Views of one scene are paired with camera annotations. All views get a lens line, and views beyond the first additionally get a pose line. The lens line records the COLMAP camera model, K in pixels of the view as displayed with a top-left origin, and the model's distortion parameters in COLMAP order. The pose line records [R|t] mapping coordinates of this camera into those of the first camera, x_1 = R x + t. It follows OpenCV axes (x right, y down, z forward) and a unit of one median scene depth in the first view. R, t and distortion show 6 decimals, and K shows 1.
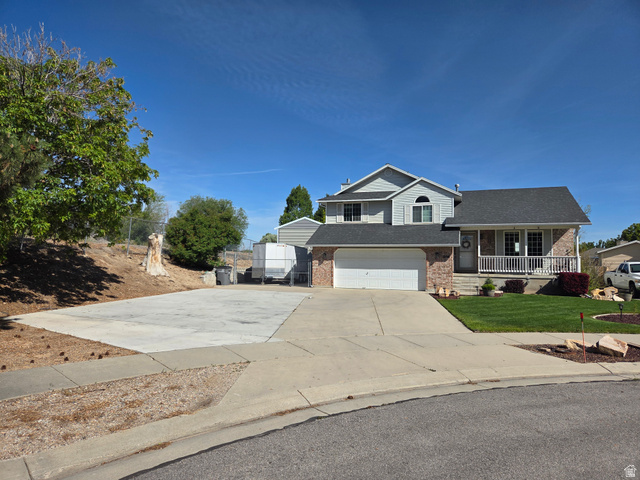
lens RADIAL K [[428.6, 0, 321.3], [0, 428.6, 241.3], [0, 0, 1]] dist [0.065186, -0.048737]
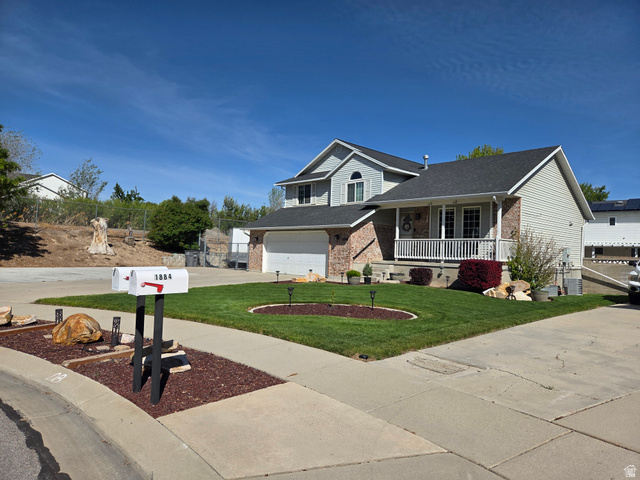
lens RADIAL K [[428.6, 0, 323.1], [0, 428.6, 235.8], [0, 0, 1]] dist [0.065186, -0.048737]
pose [[0.889486, -0.000862, -0.456962, 0.575036], [-0.002734, 0.999970, -0.007207, 0.031550], [0.456955, 0.007660, 0.889457, 0.194441]]
